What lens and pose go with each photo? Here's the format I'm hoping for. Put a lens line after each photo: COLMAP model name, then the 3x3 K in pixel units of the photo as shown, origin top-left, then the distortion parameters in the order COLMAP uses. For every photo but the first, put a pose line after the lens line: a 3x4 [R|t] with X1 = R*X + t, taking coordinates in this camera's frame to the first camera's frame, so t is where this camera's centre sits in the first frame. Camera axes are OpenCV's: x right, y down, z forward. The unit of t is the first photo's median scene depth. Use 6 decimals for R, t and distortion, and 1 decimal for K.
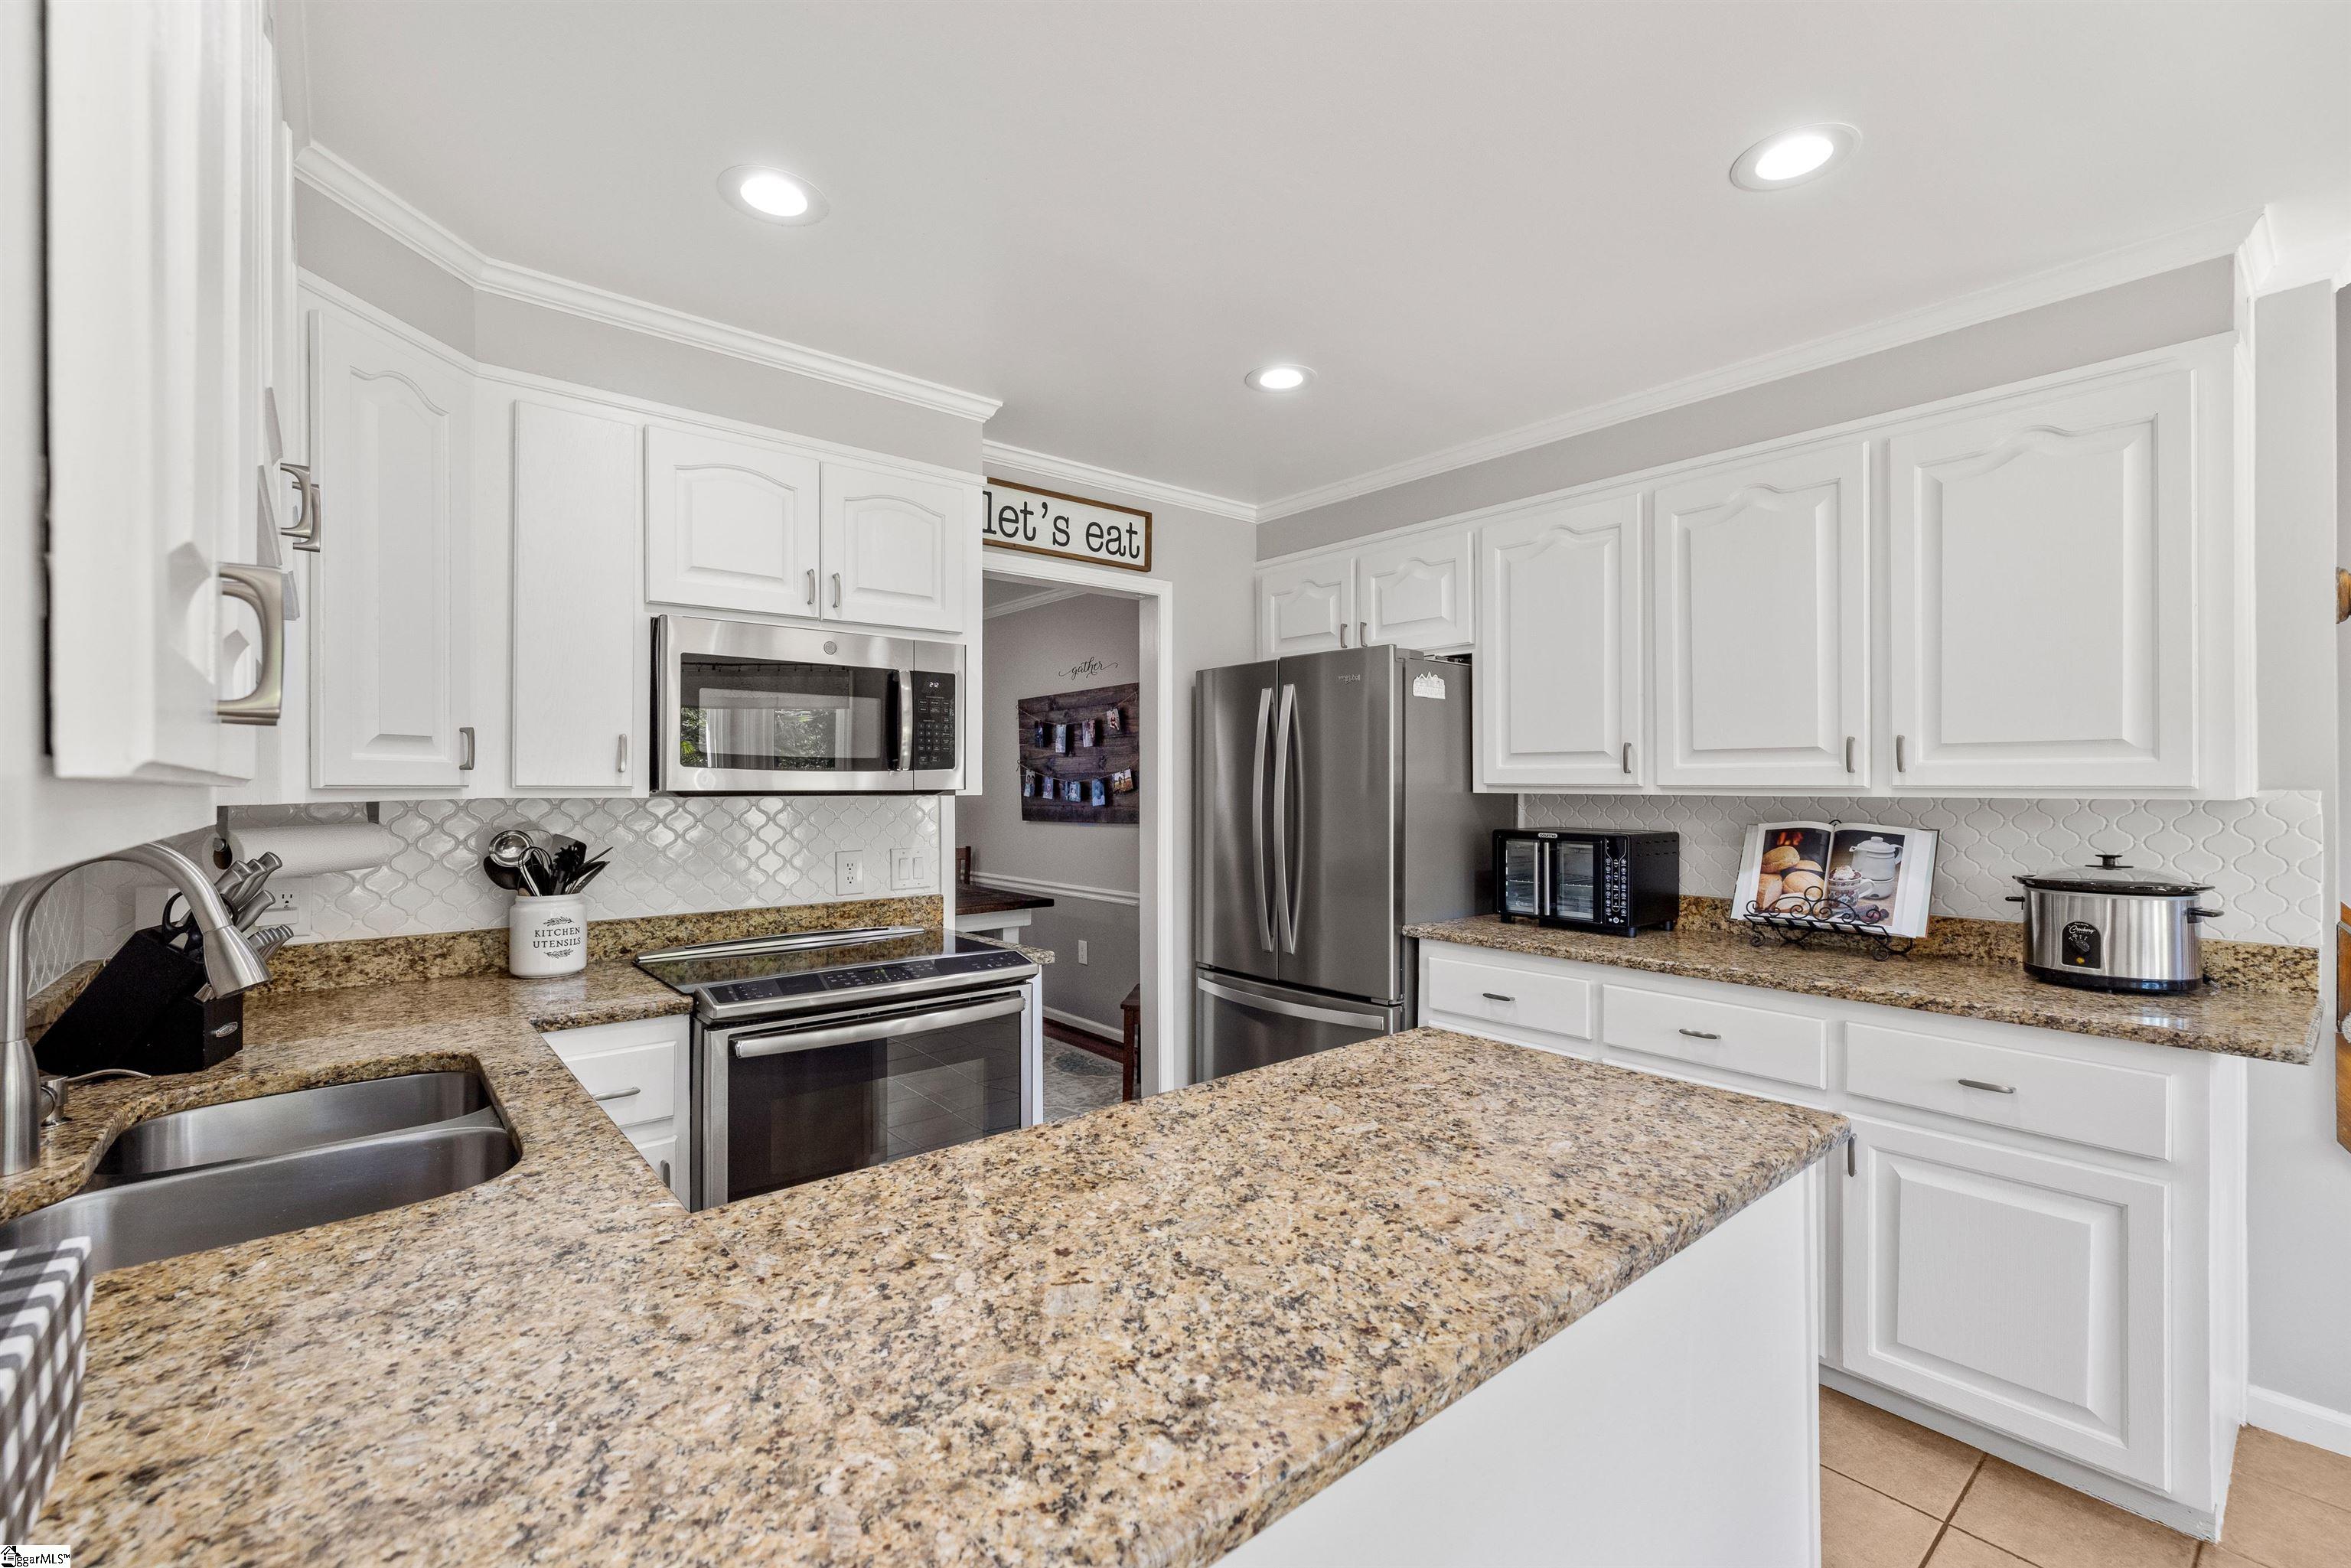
lens RADIAL K [[999.8, 0, 1174.4], [0, 999.8, 781.9], [0, 0, 1]] dist [-0.000319, -0.000234]
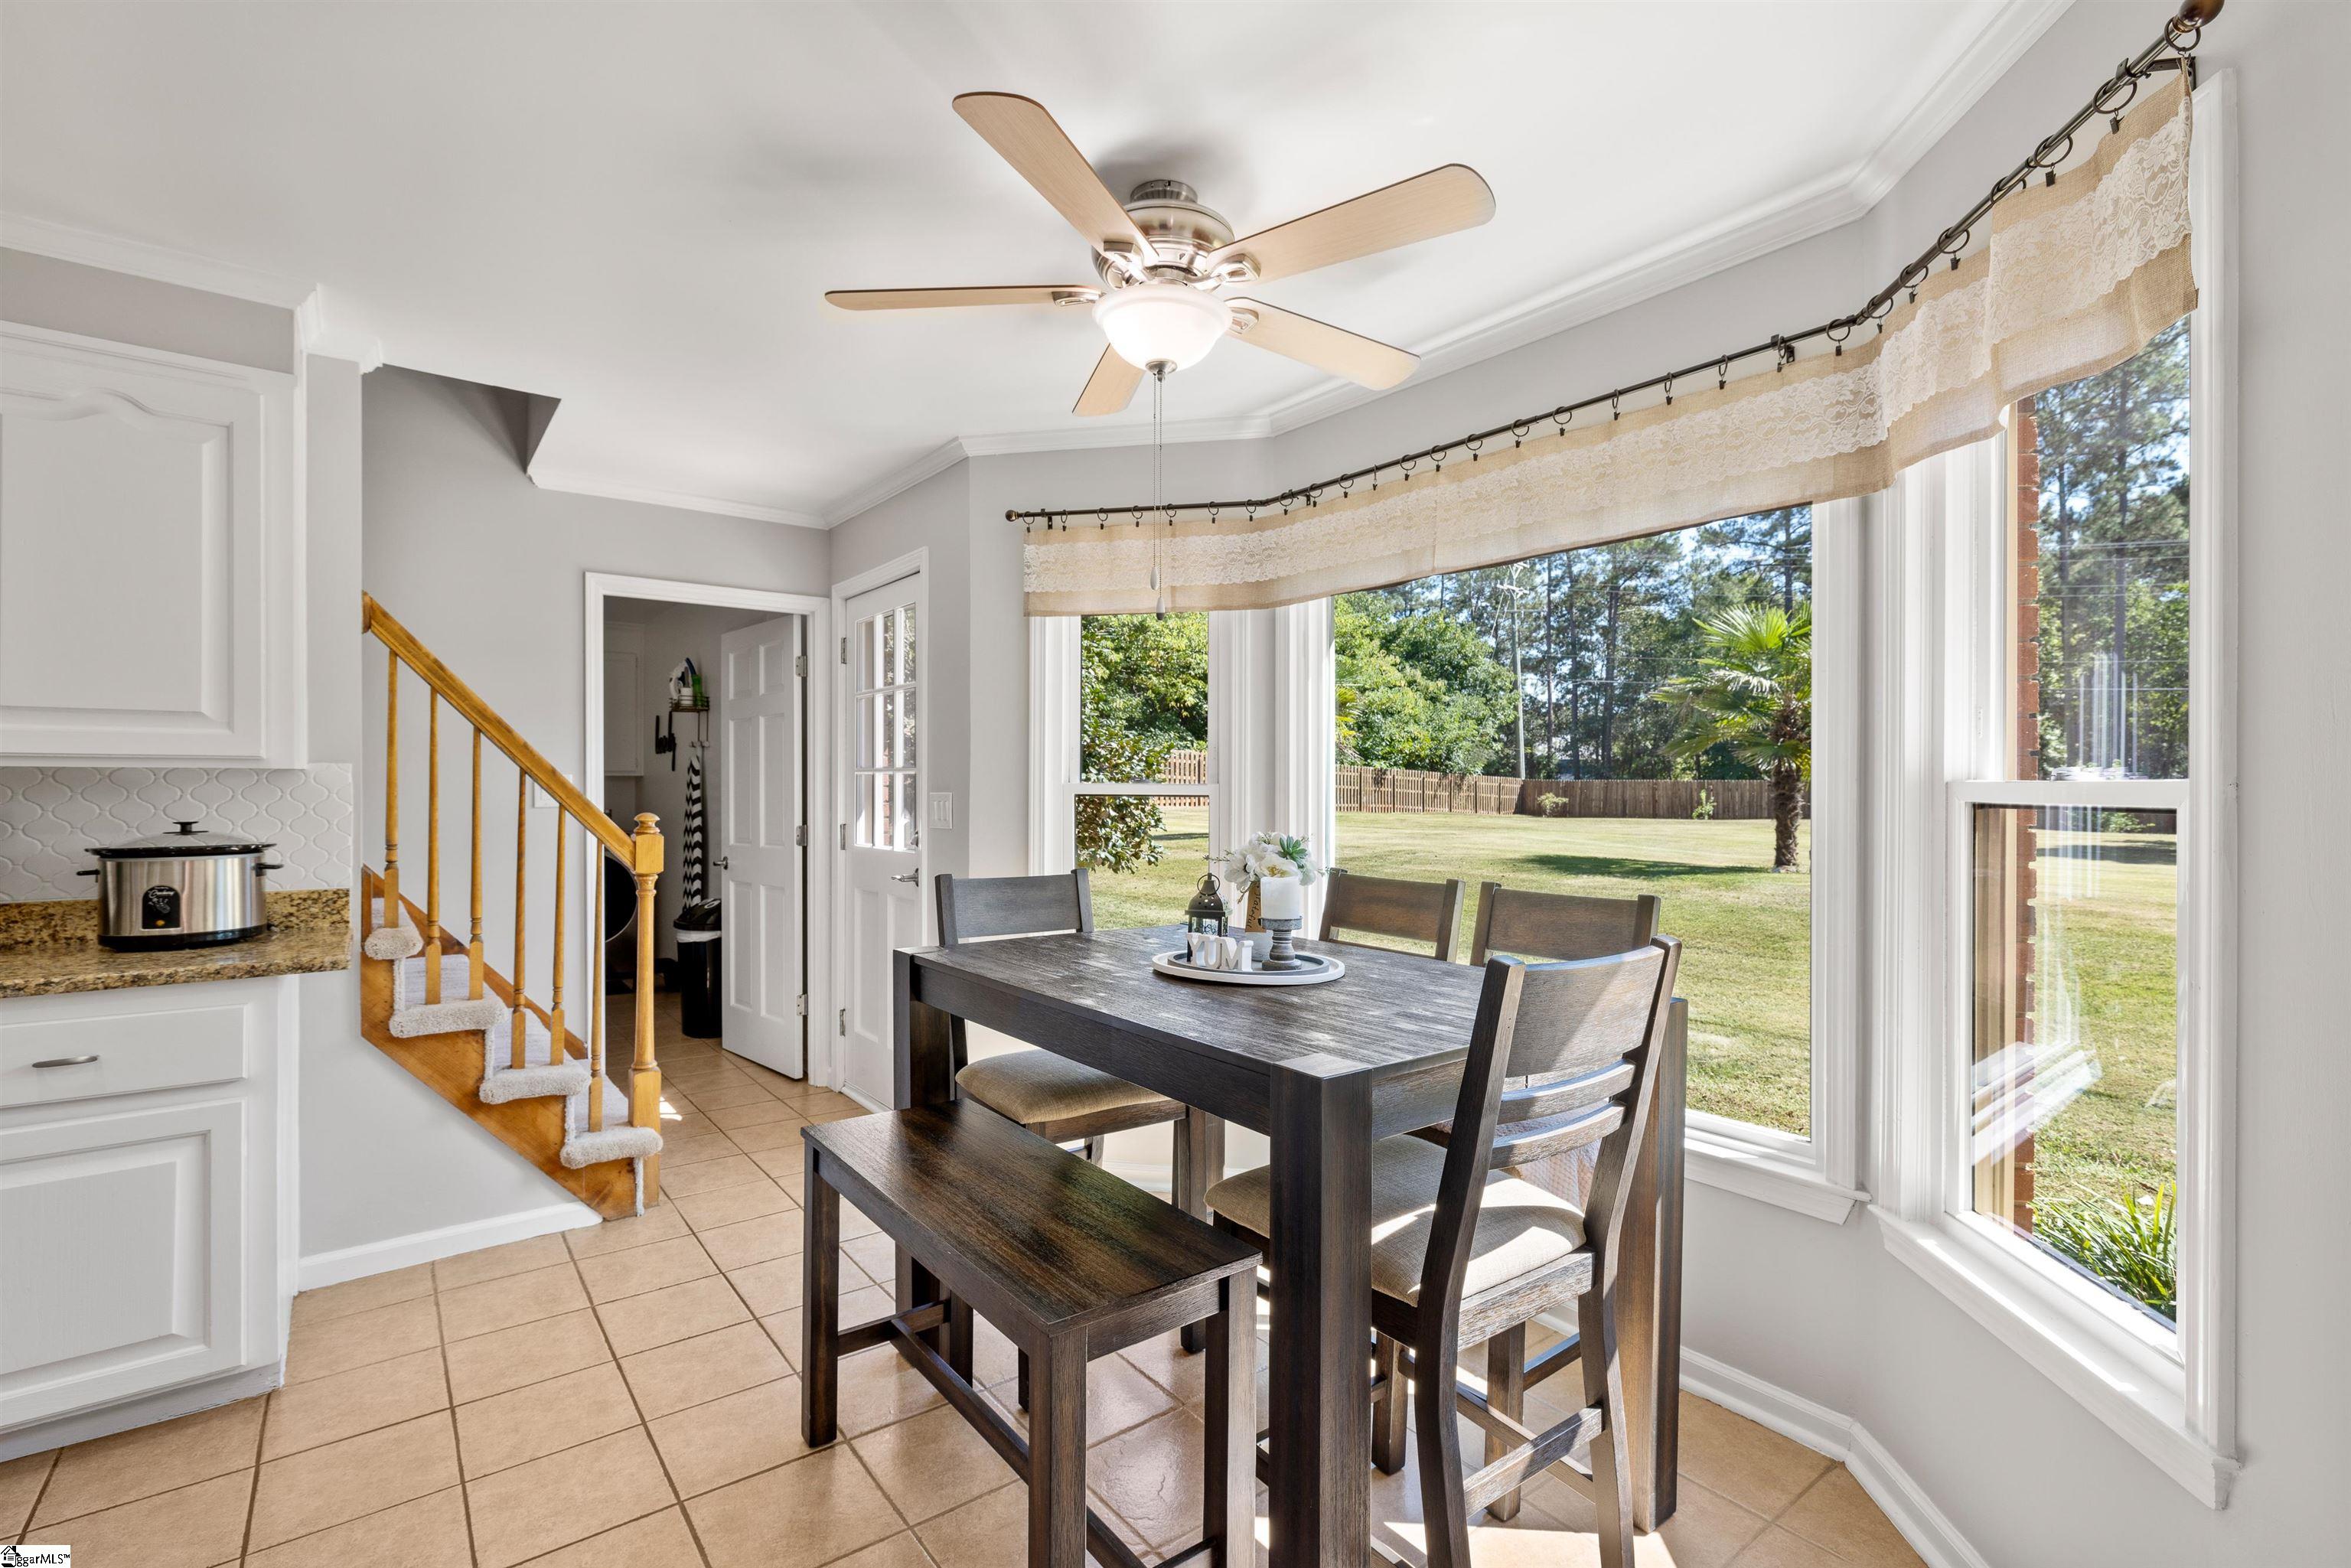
lens RADIAL K [[1076.4, 0, 1177.8], [0, 1076.4, 786.3], [0, 0, 1]] dist [0.002243, 0.000980]
pose [[0.047976, 0.001795, 0.998847, -0.165825], [-0.001081, 0.999998, -0.001746, 0.038730], [-0.998848, -0.000996, 0.047978, -0.110838]]
